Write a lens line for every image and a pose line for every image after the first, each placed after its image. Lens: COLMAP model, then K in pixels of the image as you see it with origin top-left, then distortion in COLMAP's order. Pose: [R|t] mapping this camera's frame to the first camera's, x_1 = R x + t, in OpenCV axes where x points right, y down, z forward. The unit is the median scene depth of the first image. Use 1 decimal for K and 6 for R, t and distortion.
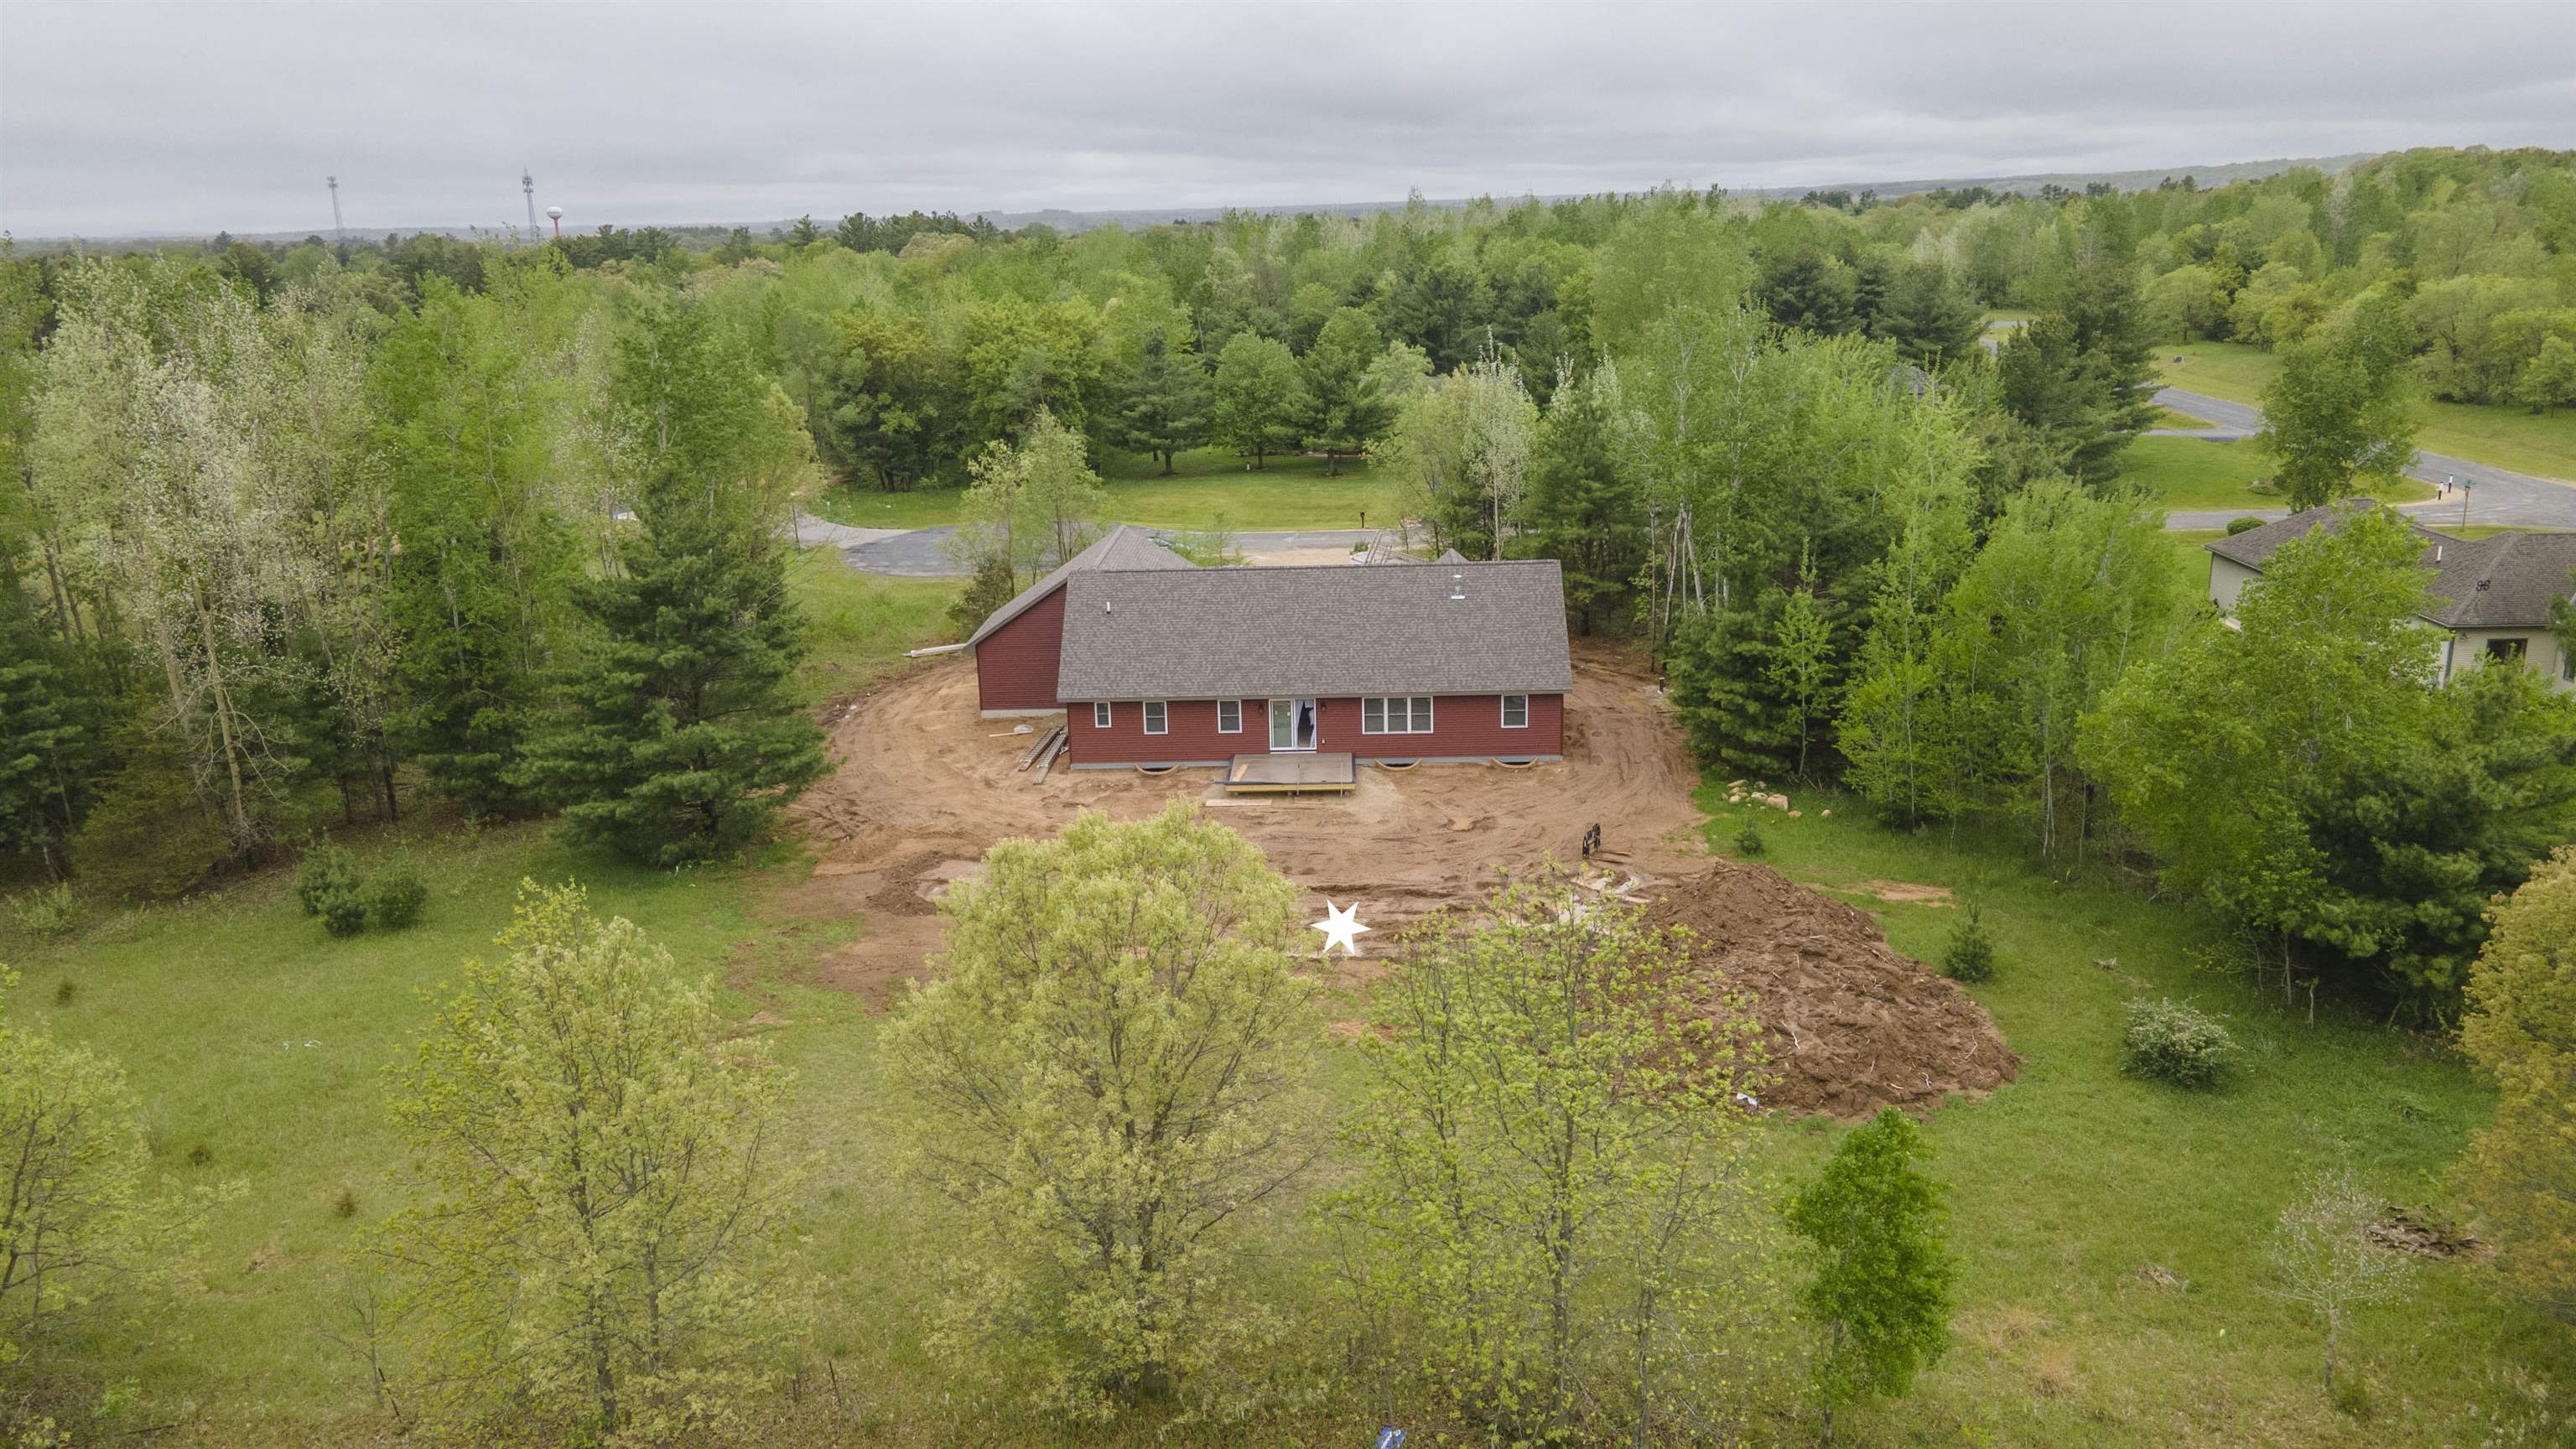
lens RADIAL K [[1870.6, 0, 1292.1], [0, 1870.6, 718.3], [0, 0, 1]] dist [0.032733, -0.000392]
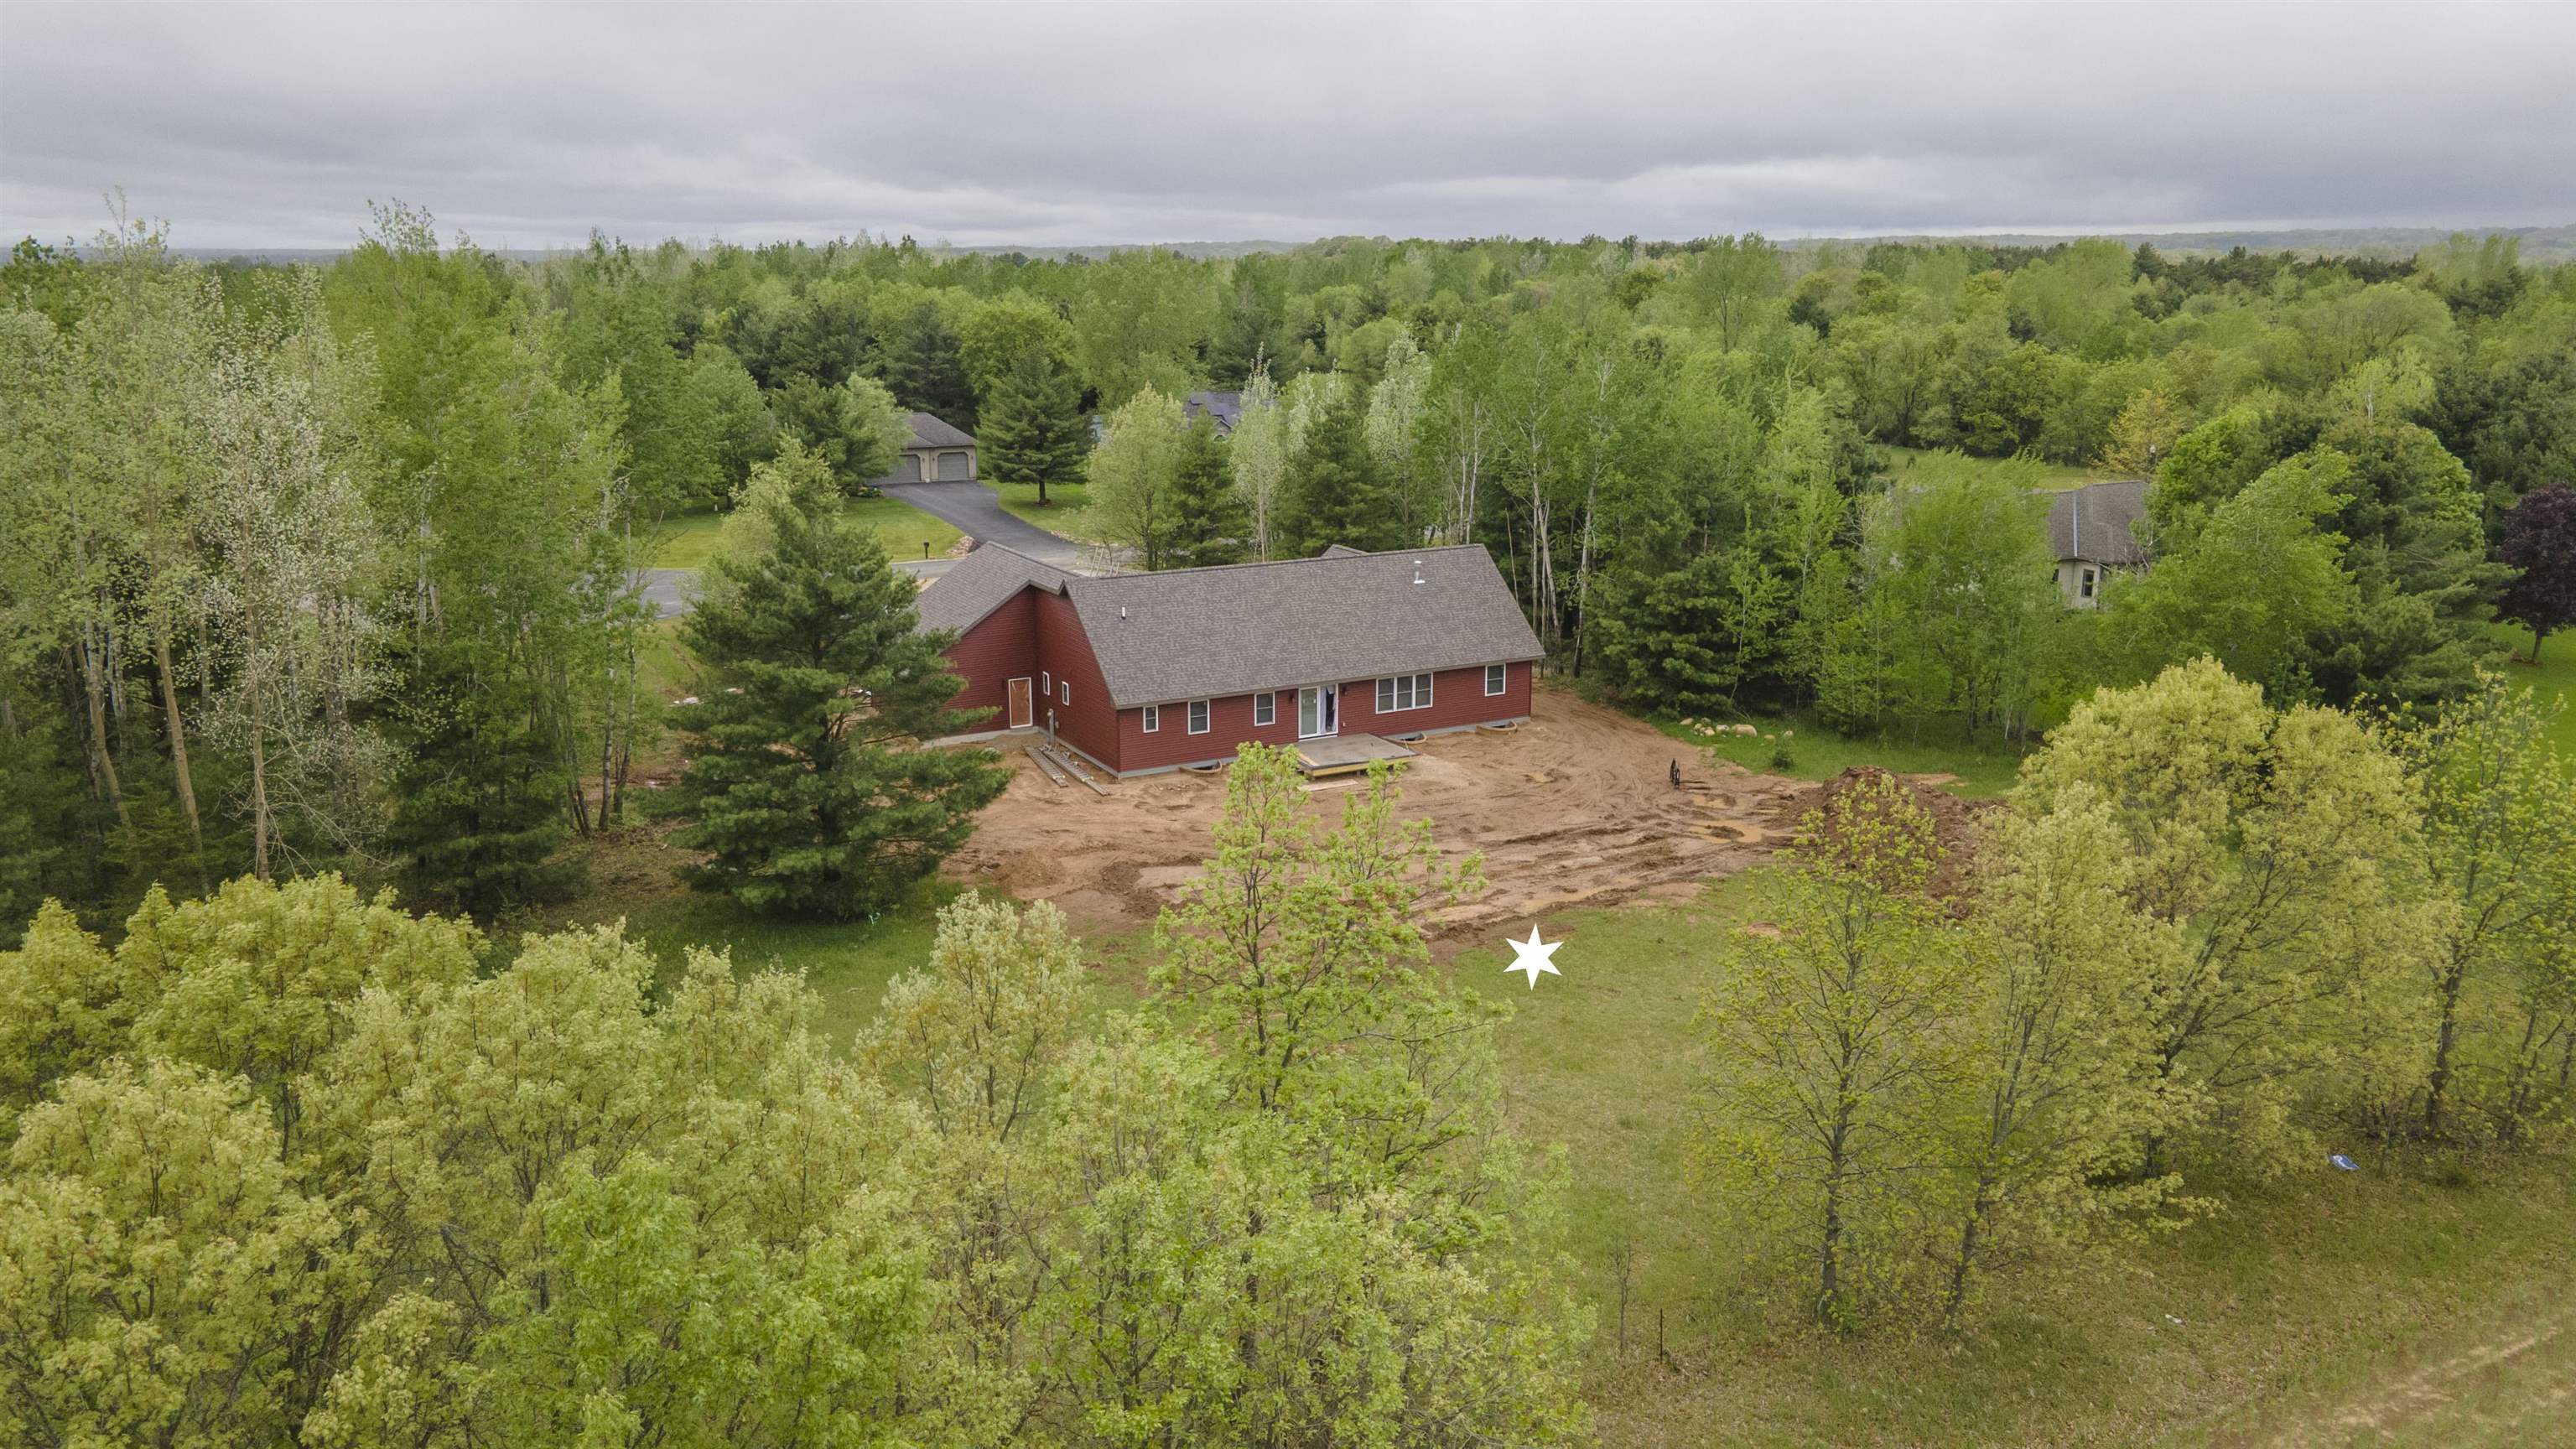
lens RADIAL K [[1870.6, 0, 1292.1], [0, 1870.6, 718.3], [0, 0, 1]] dist [0.032733, -0.000392]
pose [[0.867287, -0.093744, 0.488902, -0.518444], [0.108717, 0.994070, -0.002251, 0.008116], [-0.485792, 0.055104, 0.872336, 0.106849]]
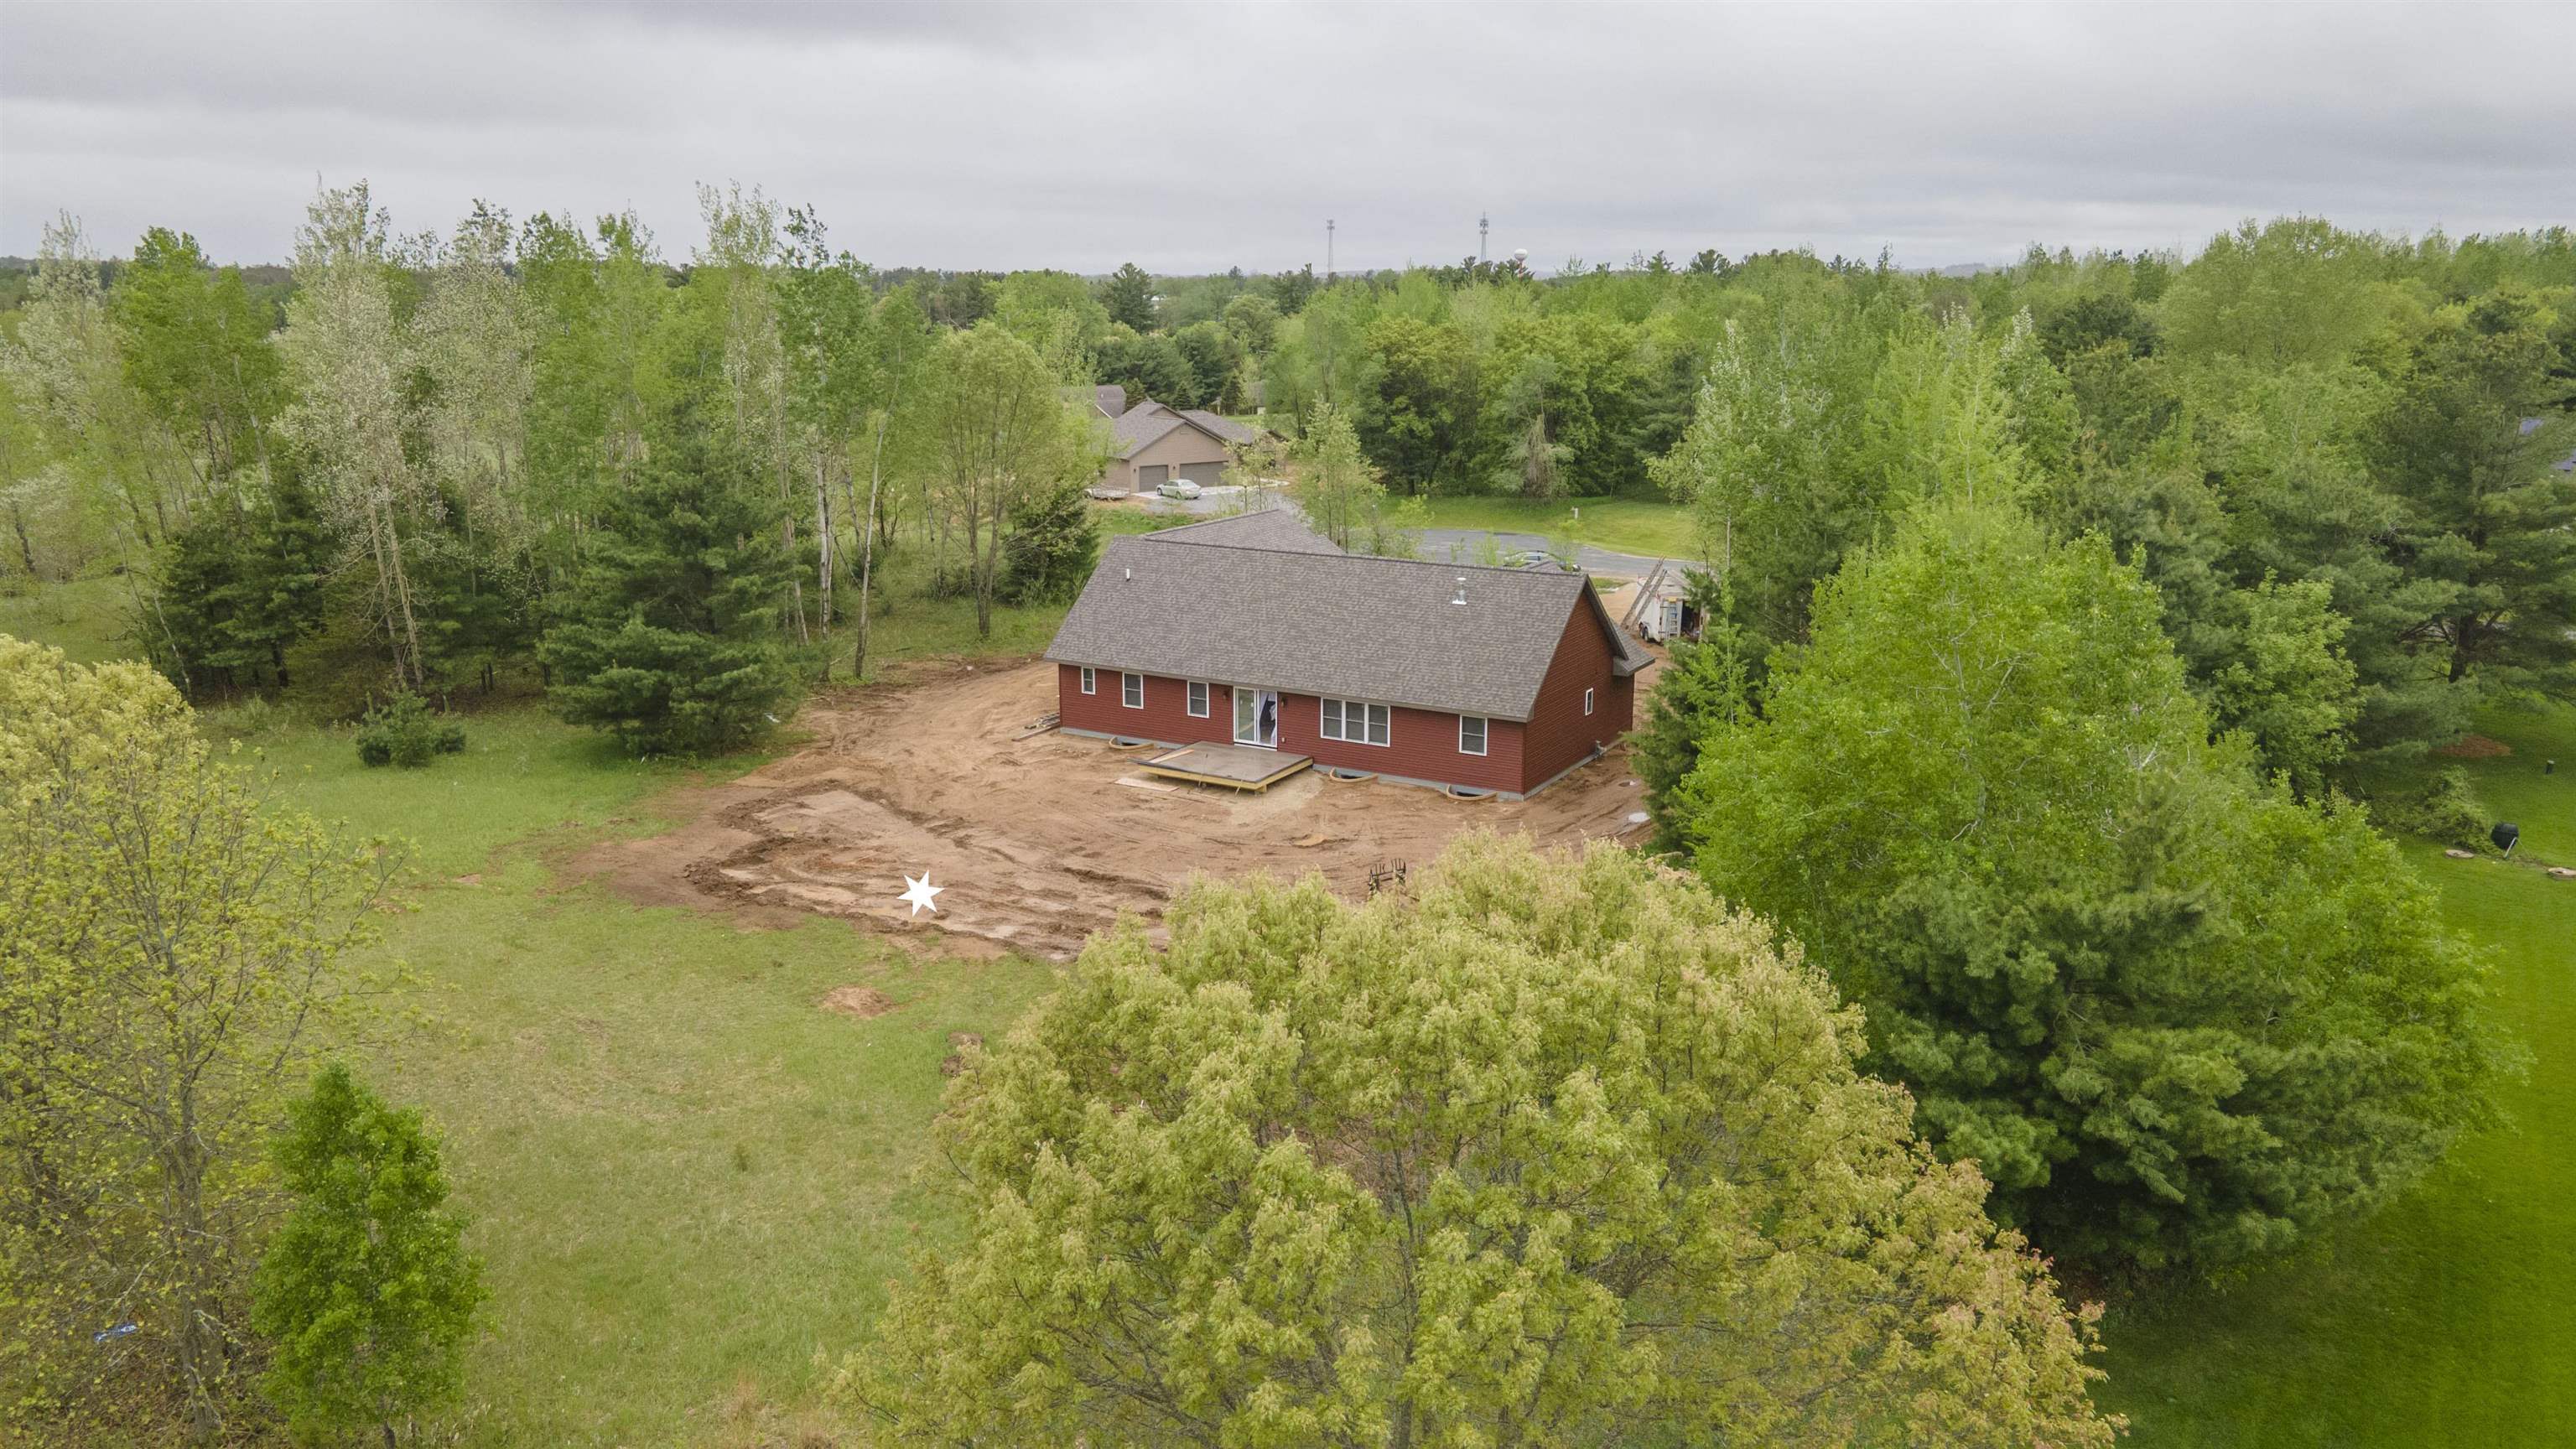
lens RADIAL K [[1870.6, 0, 1292.1], [0, 1870.6, 718.3], [0, 0, 1]] dist [0.032733, -0.000392]
pose [[0.874752, 0.134575, -0.465508, 0.449332], [-0.146486, 0.989155, 0.010691, -0.008570], [0.461899, 0.058838, 0.884979, 0.187646]]
